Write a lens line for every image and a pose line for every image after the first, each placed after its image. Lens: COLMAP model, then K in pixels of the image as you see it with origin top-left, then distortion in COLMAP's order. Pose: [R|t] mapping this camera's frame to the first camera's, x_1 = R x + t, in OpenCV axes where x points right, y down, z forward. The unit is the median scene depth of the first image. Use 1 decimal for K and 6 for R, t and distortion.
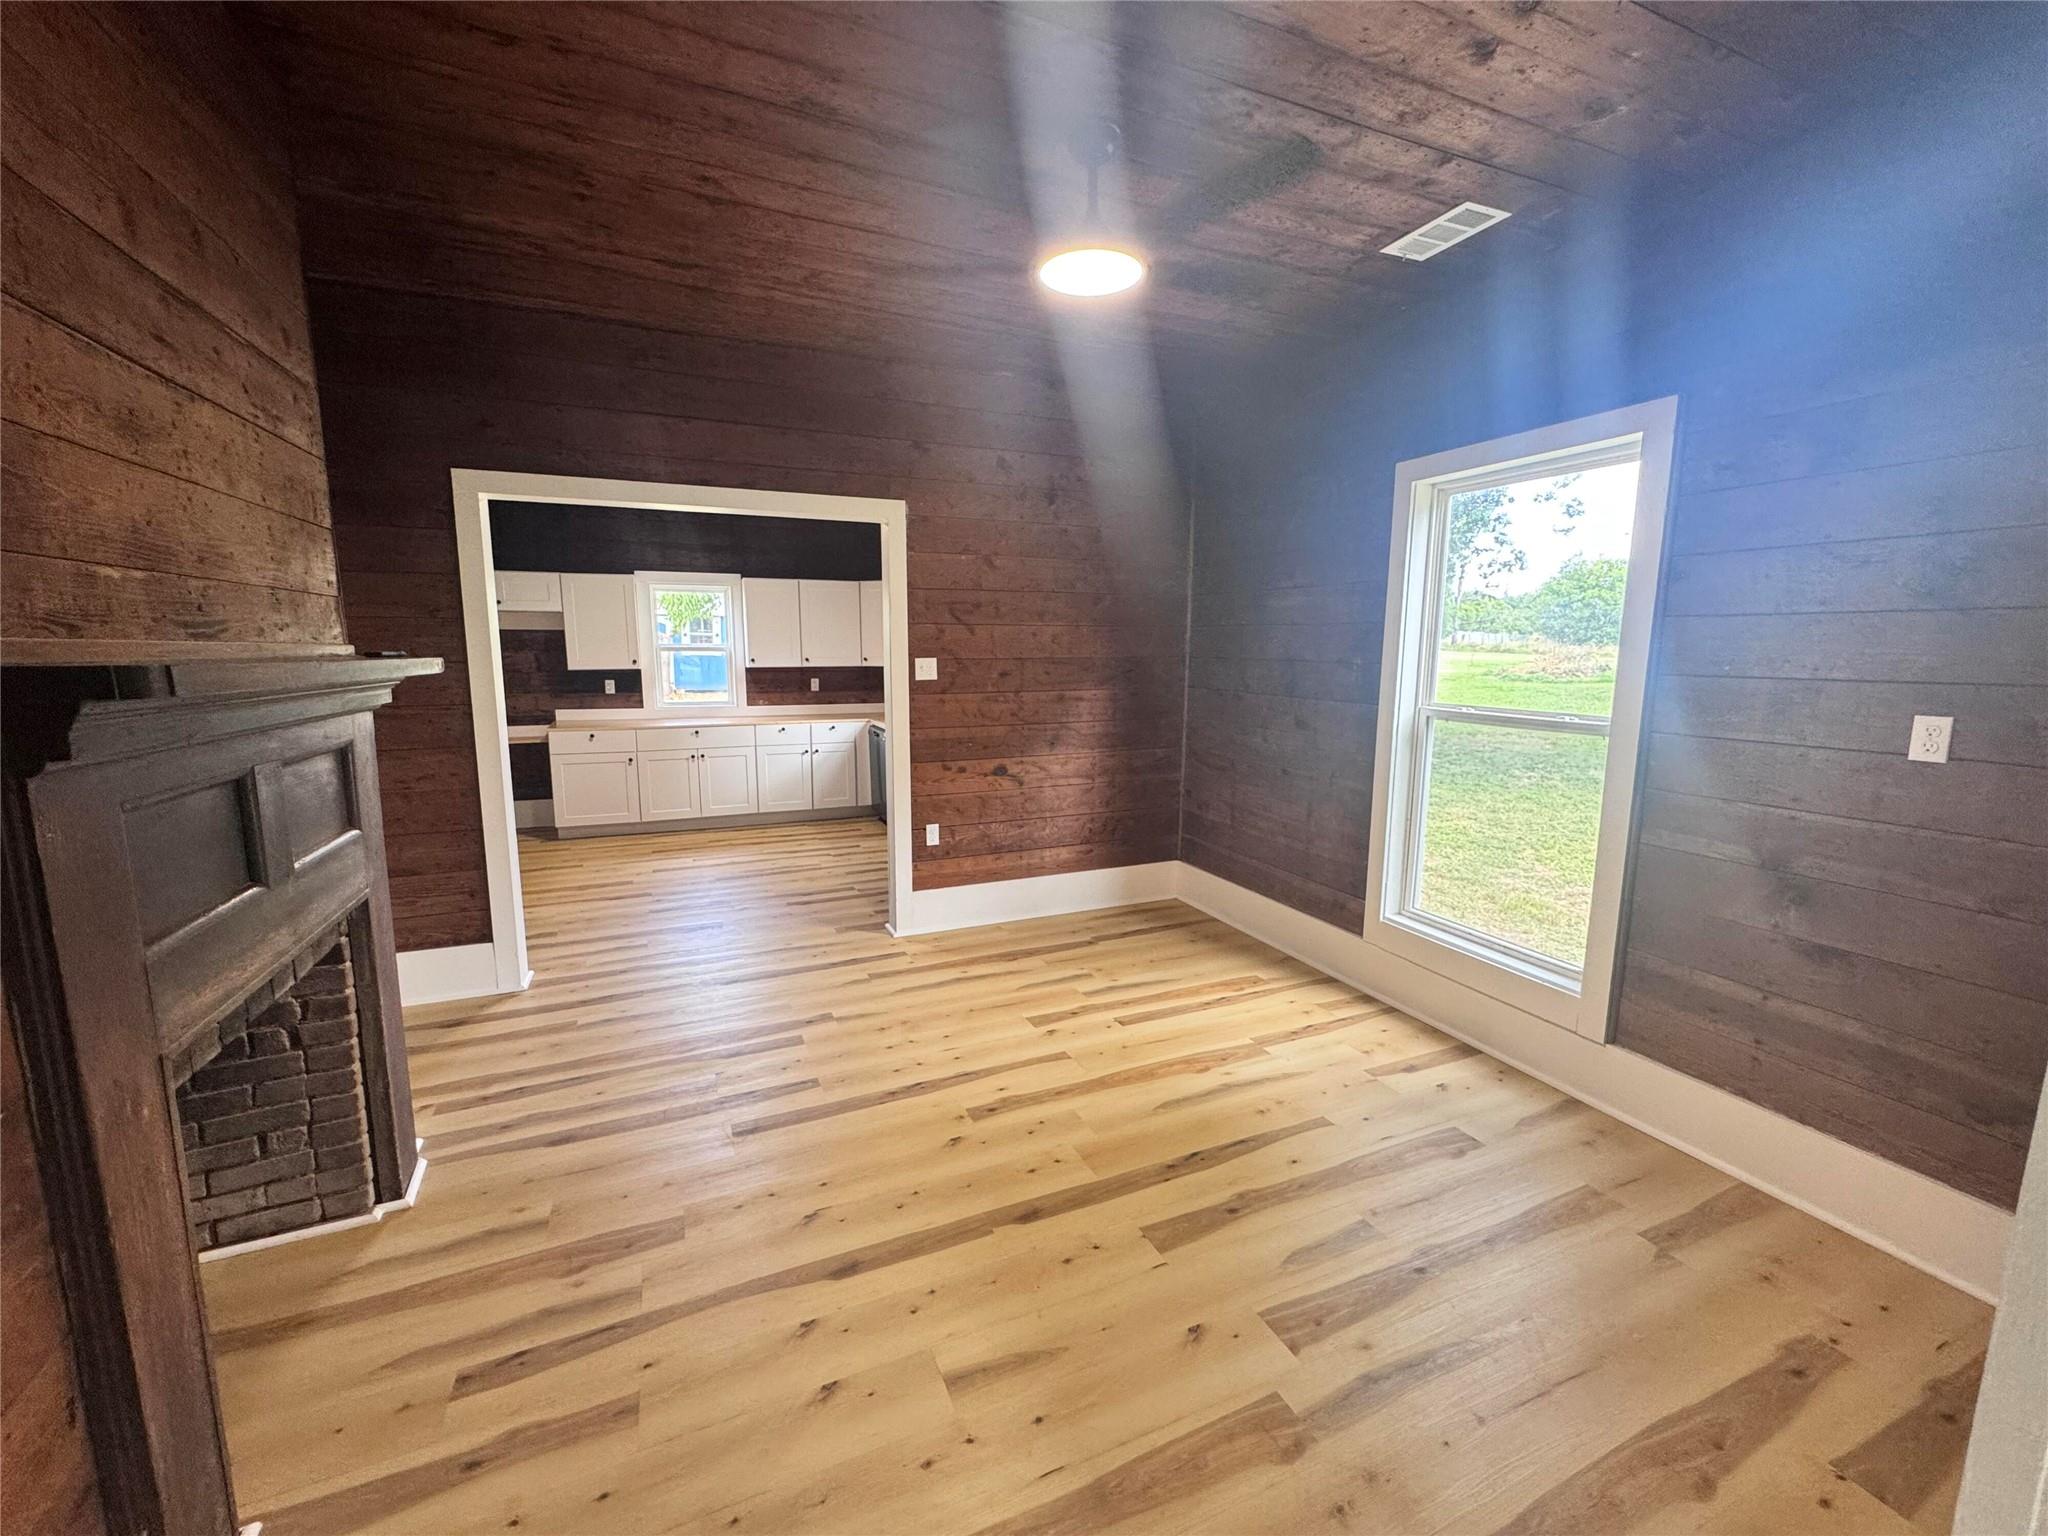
lens RADIAL K [[824.1, 0, 1024.0], [0, 824.1, 768.0], [0, 0, 1]] dist [0.000674, 0.000012]
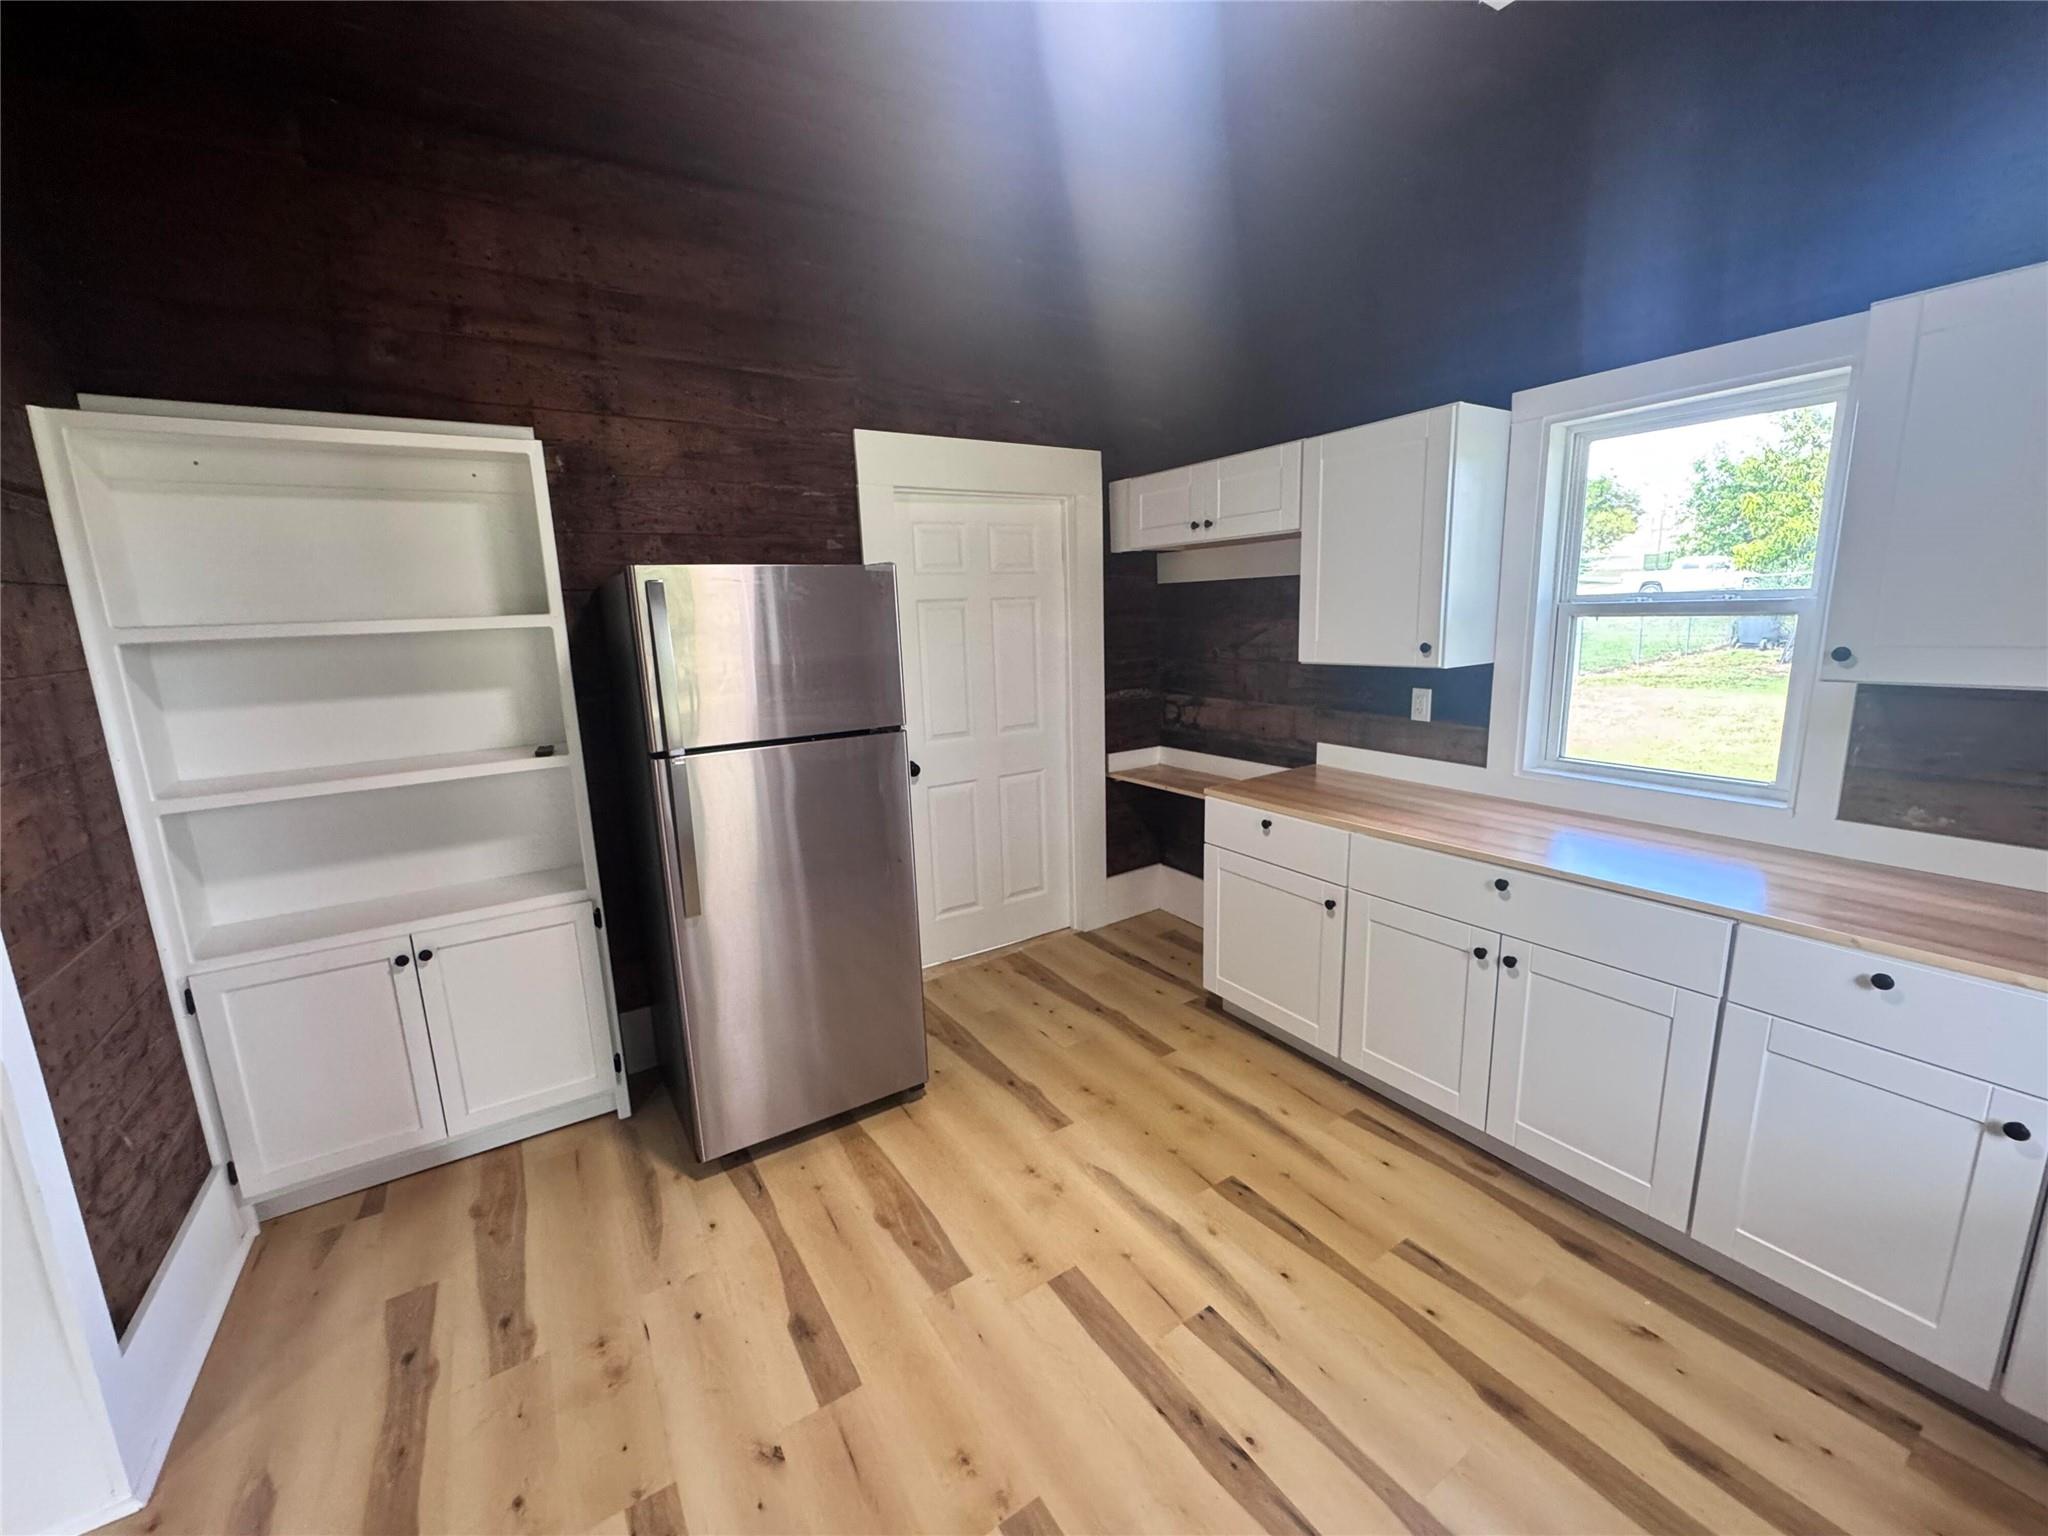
lens RADIAL K [[824.1, 0, 1024.0], [0, 824.1, 768.0], [0, 0, 1]] dist [0.000674, 0.000012]
pose [[0.153317, 0.176449, -0.972296, -0.130679], [-0.113395, 0.980571, 0.160070, -0.117655], [0.981649, 0.085712, 0.170346, 0.772990]]
